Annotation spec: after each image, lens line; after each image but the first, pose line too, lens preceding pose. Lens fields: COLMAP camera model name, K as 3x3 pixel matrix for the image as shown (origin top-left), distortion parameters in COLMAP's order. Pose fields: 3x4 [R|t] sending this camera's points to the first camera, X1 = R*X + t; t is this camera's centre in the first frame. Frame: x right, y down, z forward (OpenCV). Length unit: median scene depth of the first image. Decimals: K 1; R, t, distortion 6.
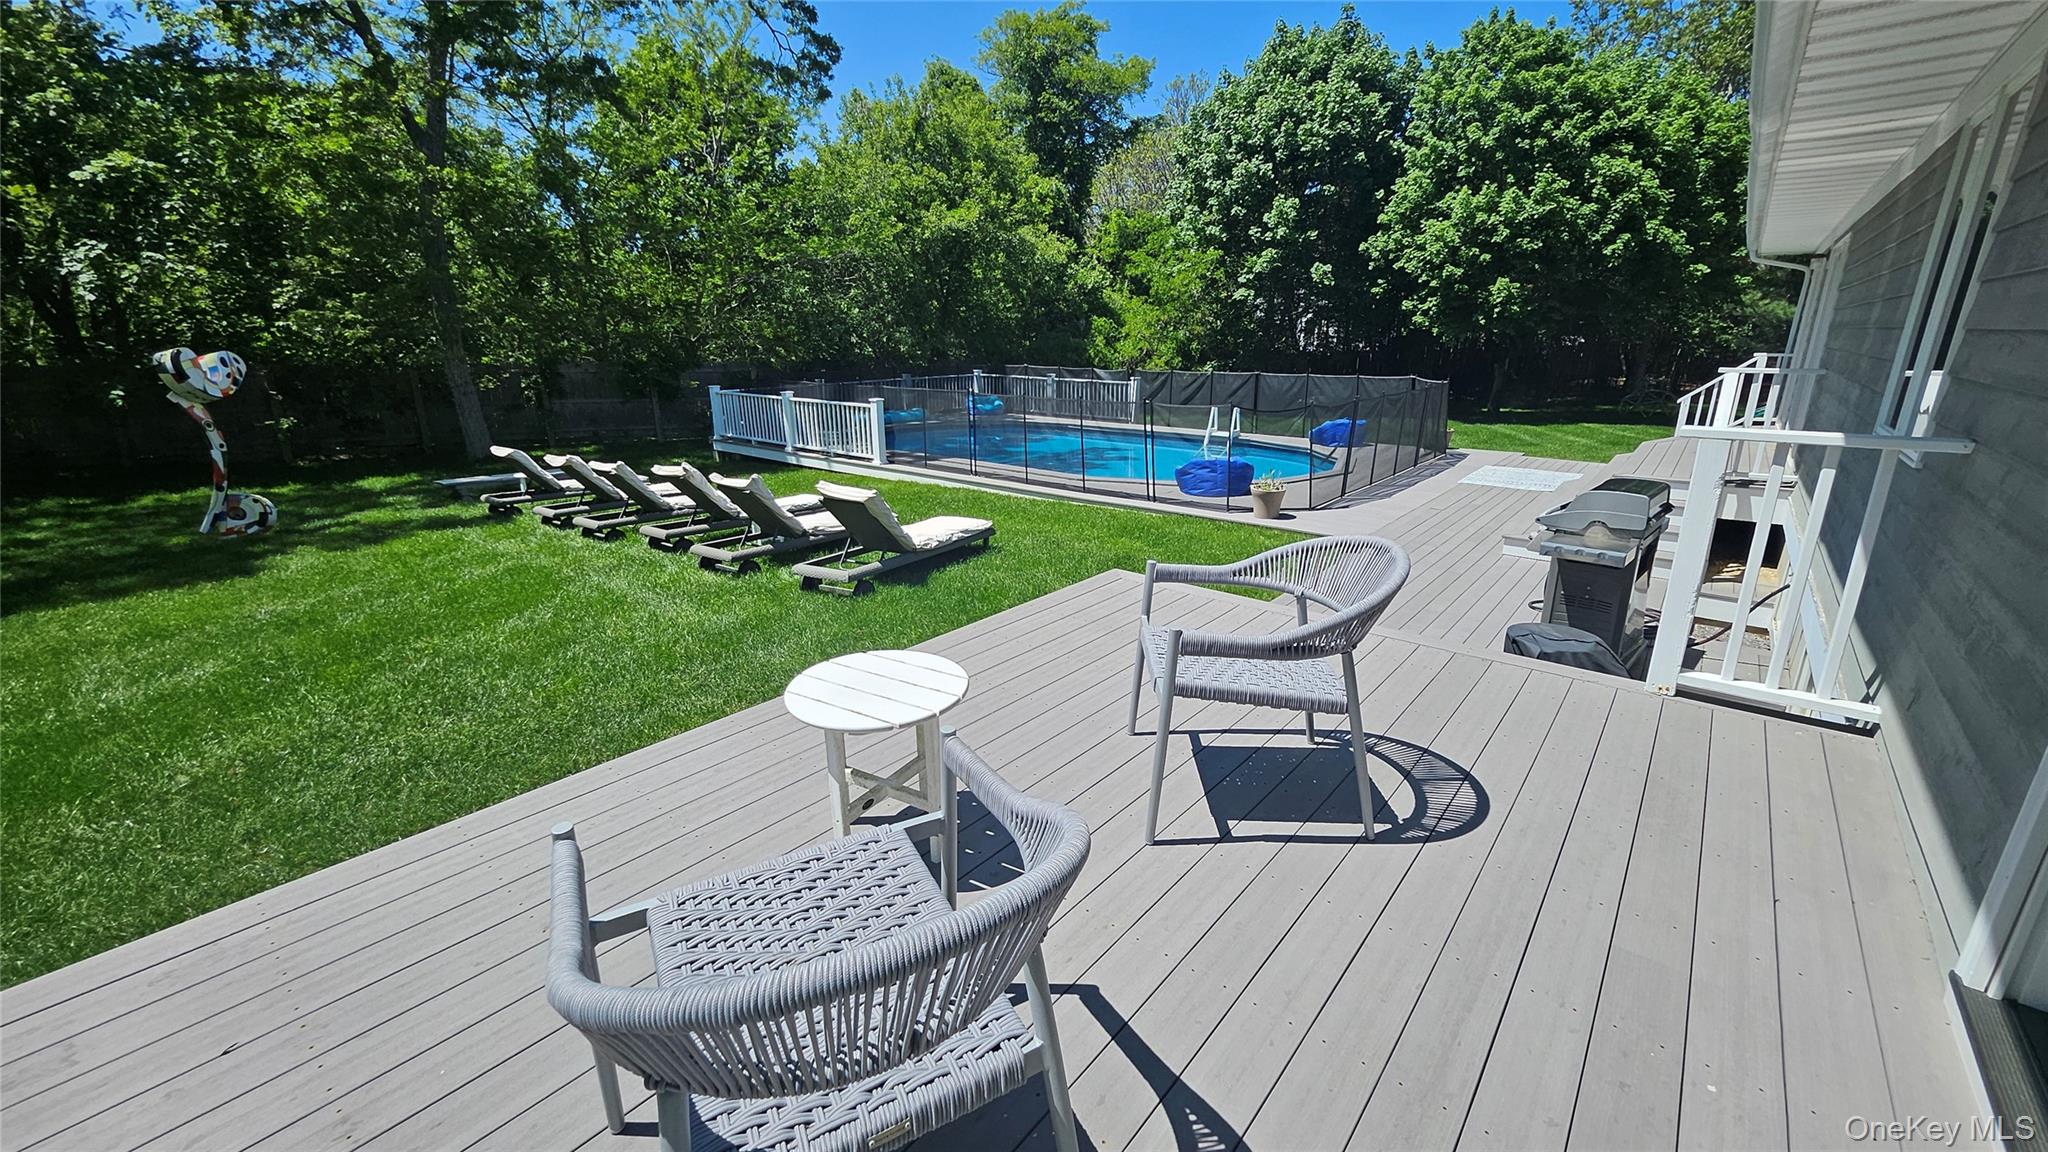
lens RADIAL K [[806.7, 0, 1027.6], [0, 806.7, 577.9], [0, 0, 1]] dist [-0.000786, 0.000178]
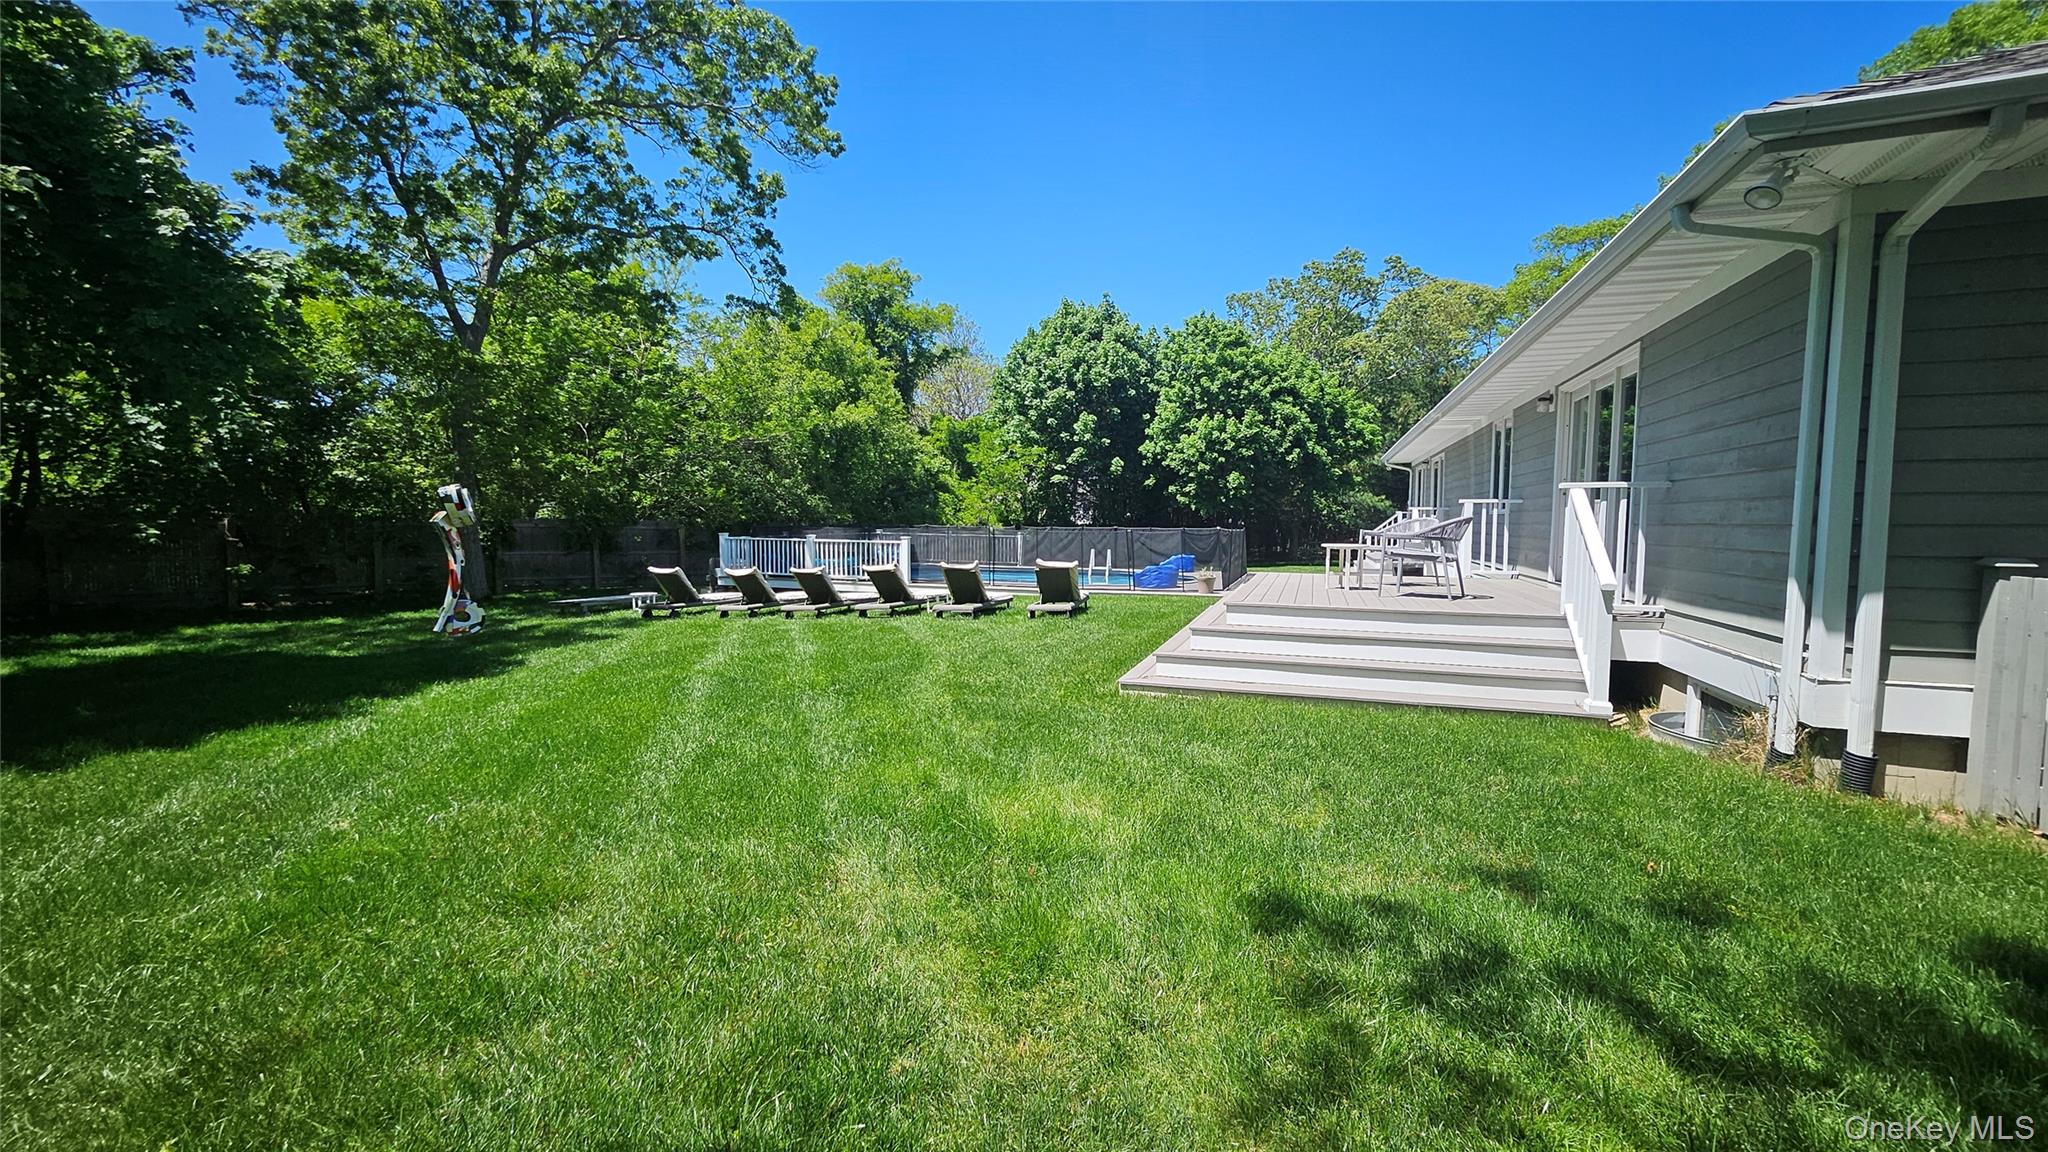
lens RADIAL K [[806.7, 0, 1021.7], [0, 806.7, 575.3], [0, 0, 1]] dist [-0.000786, 0.000178]
pose [[0.939416, -0.011738, 0.342577, -0.290362], [0.087556, 0.974477, -0.206710, 0.091435], [-0.331407, 0.224181, 0.916467, -0.207515]]
